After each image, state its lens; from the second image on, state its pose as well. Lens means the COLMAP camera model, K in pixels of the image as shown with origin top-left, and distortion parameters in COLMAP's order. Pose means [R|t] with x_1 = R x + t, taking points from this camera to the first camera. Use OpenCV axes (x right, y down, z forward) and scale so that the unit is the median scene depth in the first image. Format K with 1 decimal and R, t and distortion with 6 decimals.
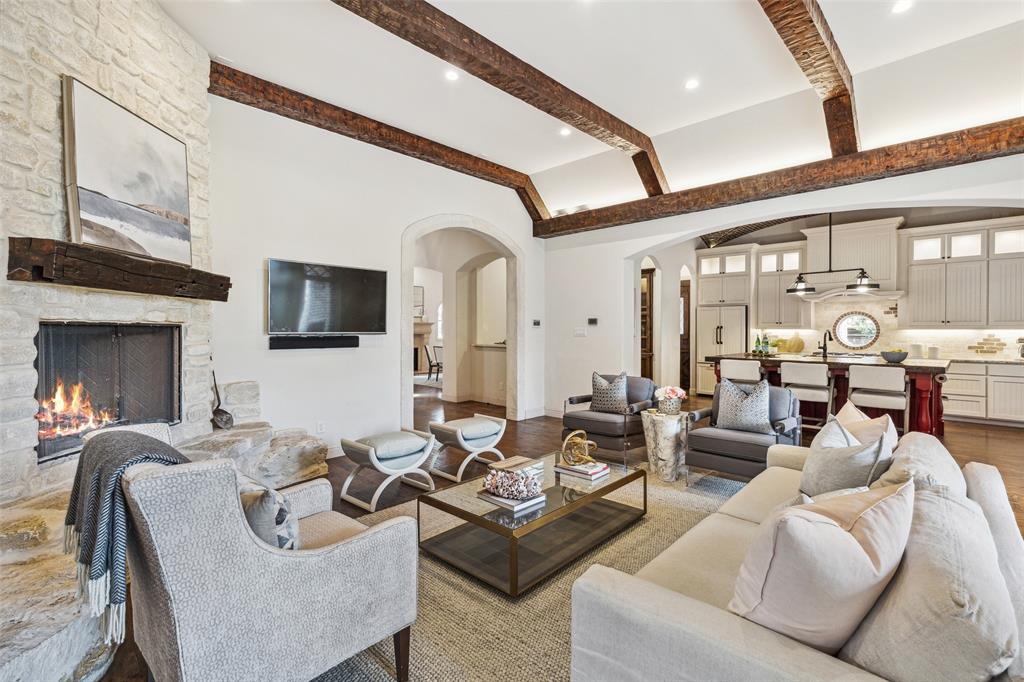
lens RADIAL K [[463.7, 0, 515.5], [0, 463.7, 331.5], [0, 0, 1]] dist [0.003403, 0.000218]
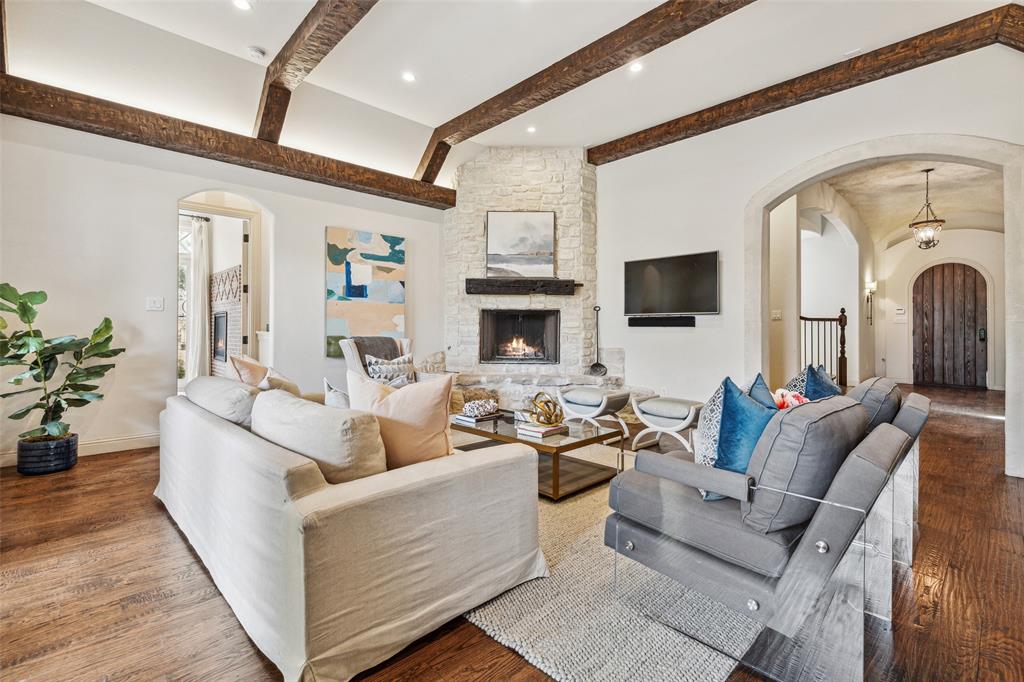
lens RADIAL K [[463.7, 0, 517.4], [0, 463.7, 335.2], [0, 0, 1]] dist [0.003403, 0.000218]
pose [[-0.036385, 0.009735, -0.999290, 0.757767], [-0.009876, 0.999900, 0.010101, 0.046391], [0.999289, 0.010236, -0.036285, 0.619995]]
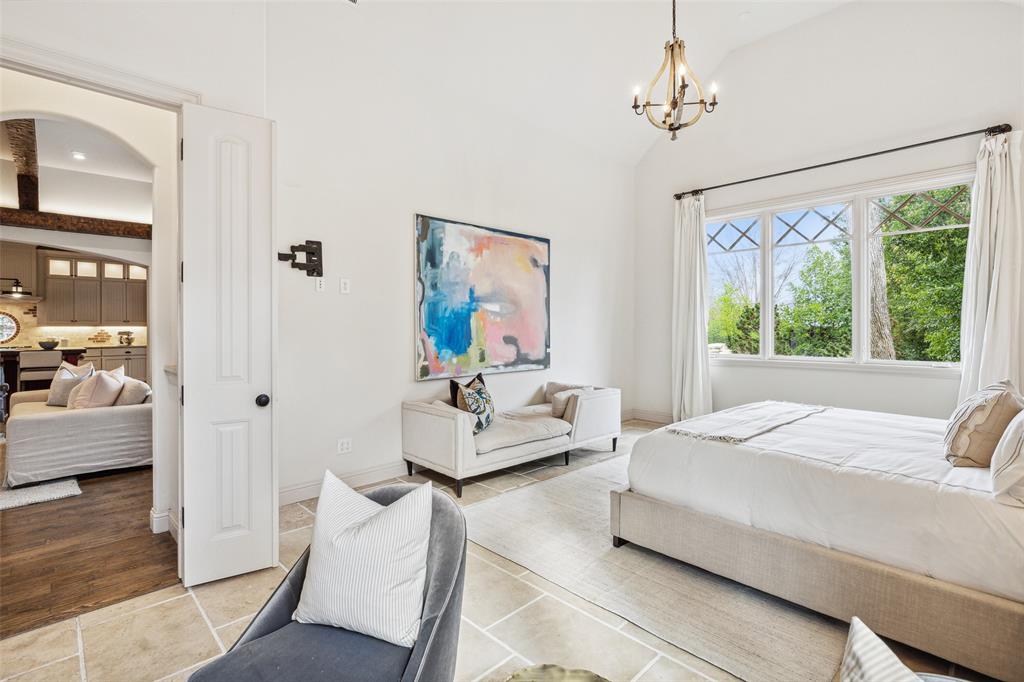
lens RADIAL K [[477.9, 0, 511.3], [0, 477.9, 331.8], [0, 0, 1]] dist [-0.000997, -0.000117]
pose [[0.031151, -0.008772, 0.999476, -0.669306], [0.008110, 0.999931, 0.008523, 0.013789], [-0.999482, 0.007841, 0.031220, -0.515735]]
